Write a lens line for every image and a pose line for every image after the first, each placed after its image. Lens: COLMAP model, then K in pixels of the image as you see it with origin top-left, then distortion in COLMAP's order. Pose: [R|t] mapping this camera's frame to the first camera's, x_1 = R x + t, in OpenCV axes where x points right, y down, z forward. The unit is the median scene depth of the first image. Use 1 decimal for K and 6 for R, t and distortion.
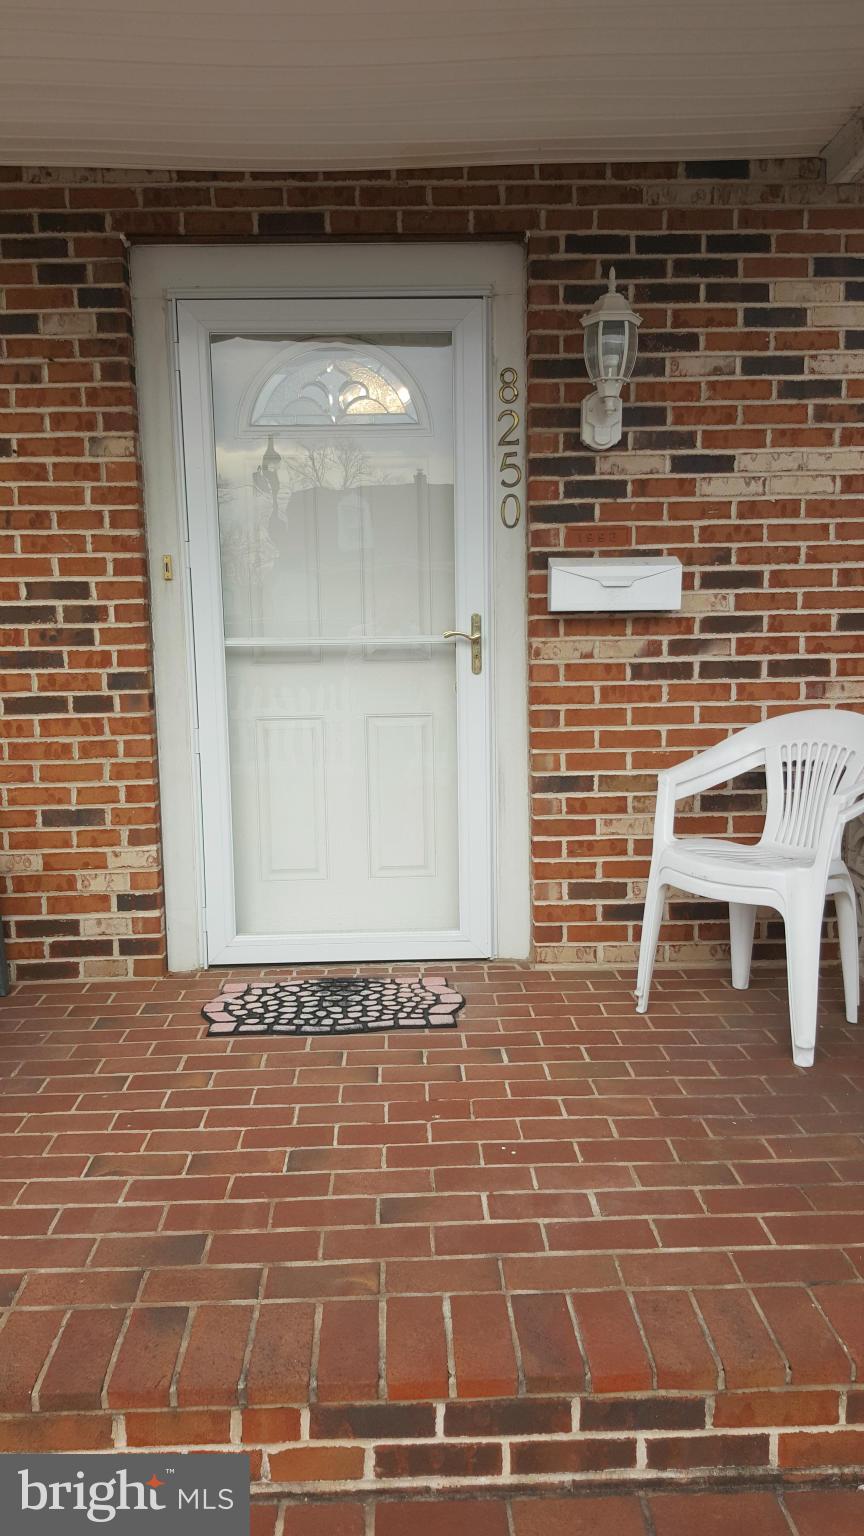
lens RADIAL K [[1160.4, 0, 421.0], [0, 1160.4, 783.9], [0, 0, 1]] dist [0.101610, -0.118034]
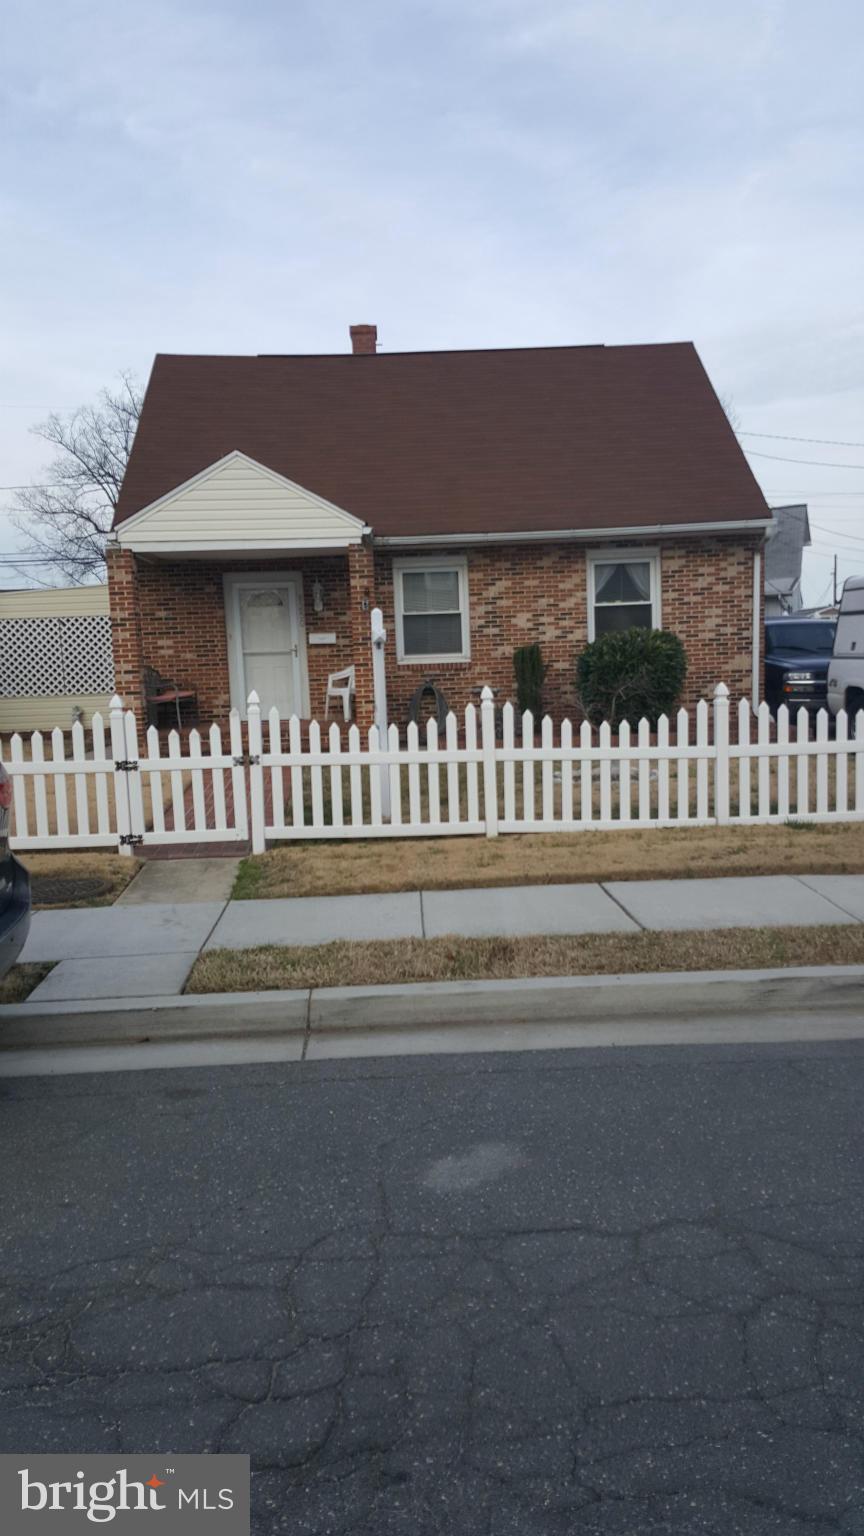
lens RADIAL K [[1160.4, 0, 436.5], [0, 1160.4, 778.3], [0, 0, 1]] dist [0.101610, -0.118034]
pose [[0.999357, -0.024768, 0.025918, 0.500491], [0.025871, 0.998734, -0.043132, 0.638884], [-0.024817, 0.043775, 0.998733, -3.856043]]
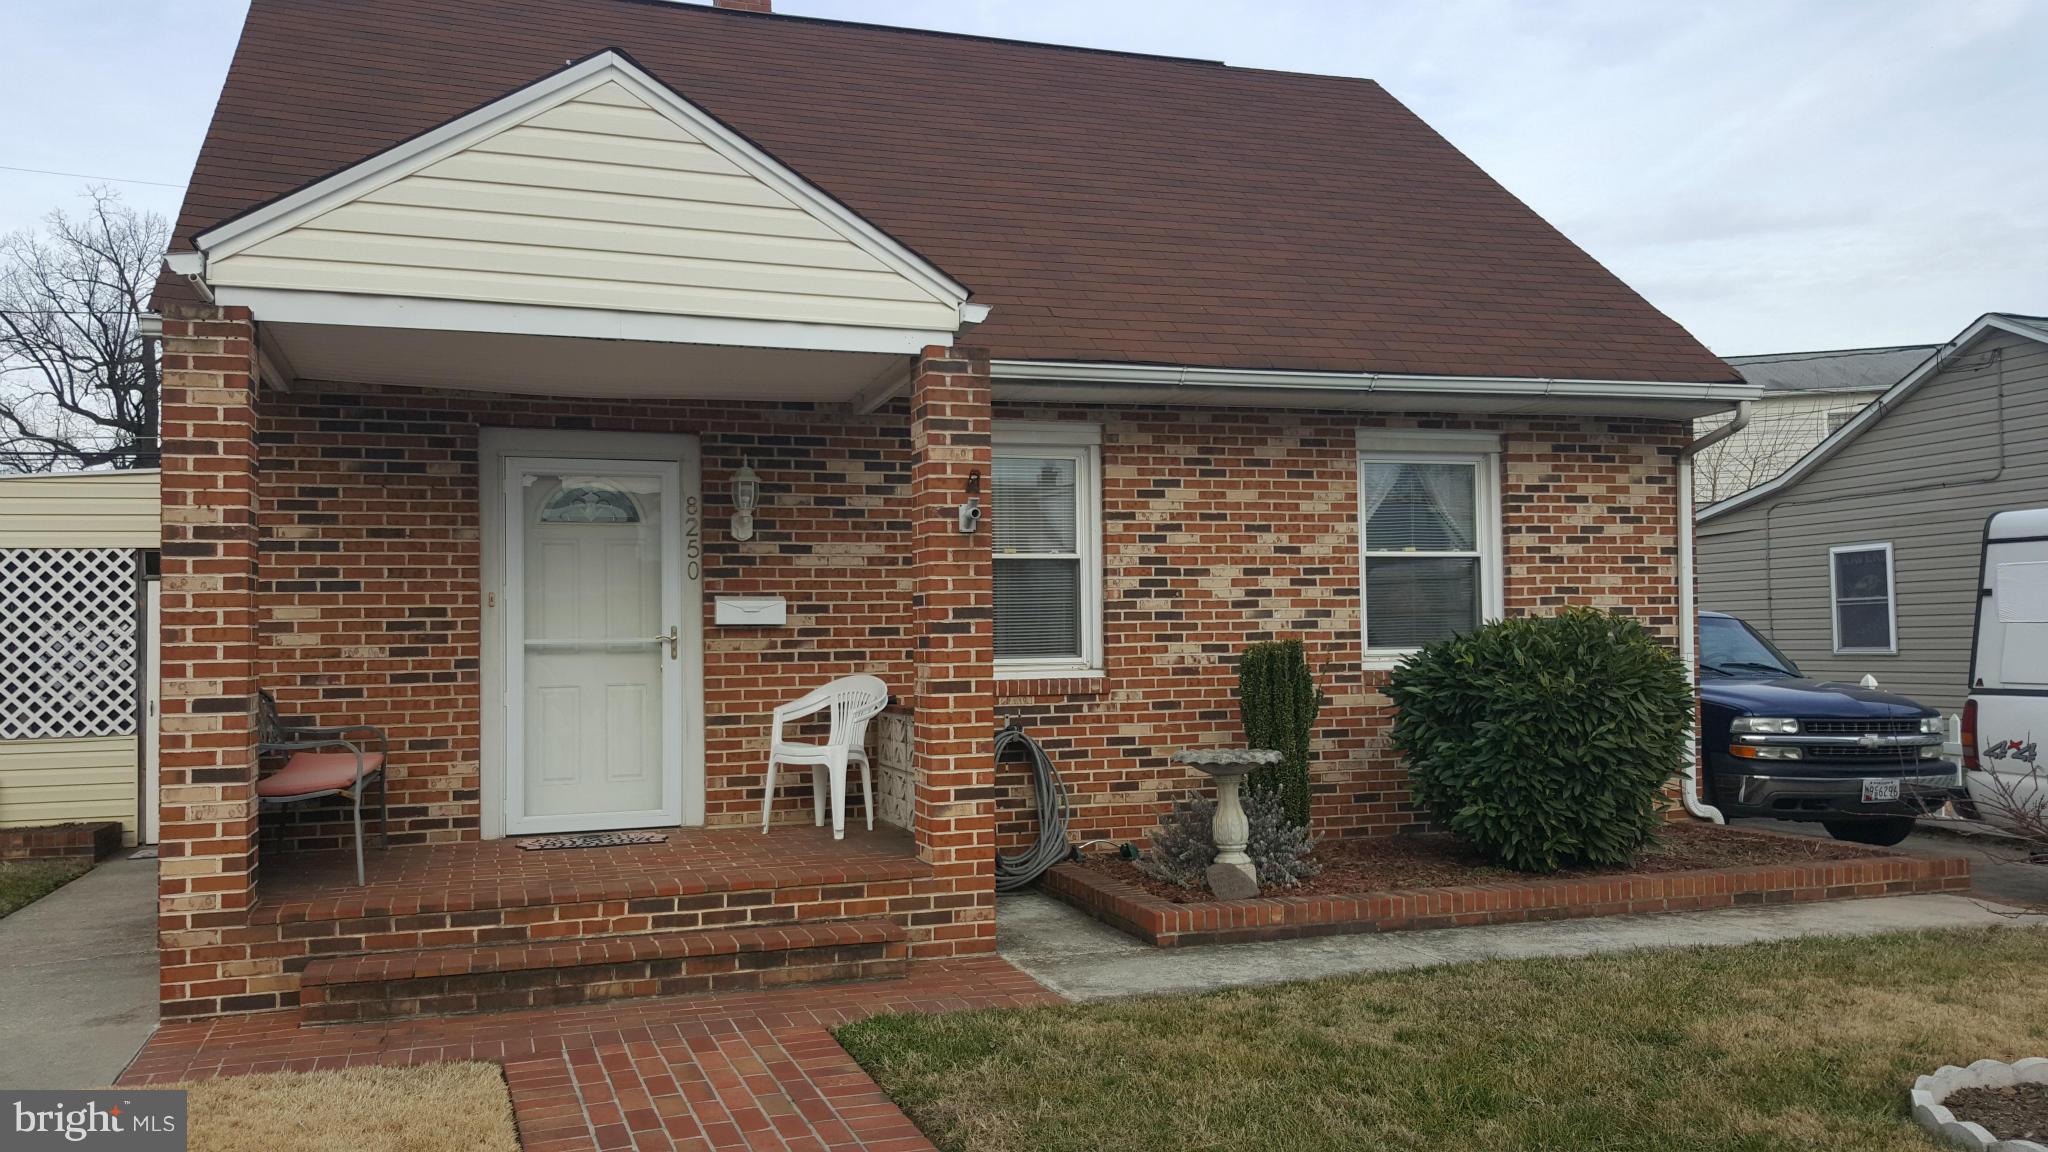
lens RADIAL K [[1634.7, 0, 1030.5], [0, 1634.7, 567.9], [0, 0, 1]] dist [0.074237, -0.037937]
pose [[0.955211, 0.015574, 0.295515, -0.179753], [0.042425, 0.981092, -0.188836, 0.273861], [-0.292868, 0.192916, 0.936489, -1.585496]]
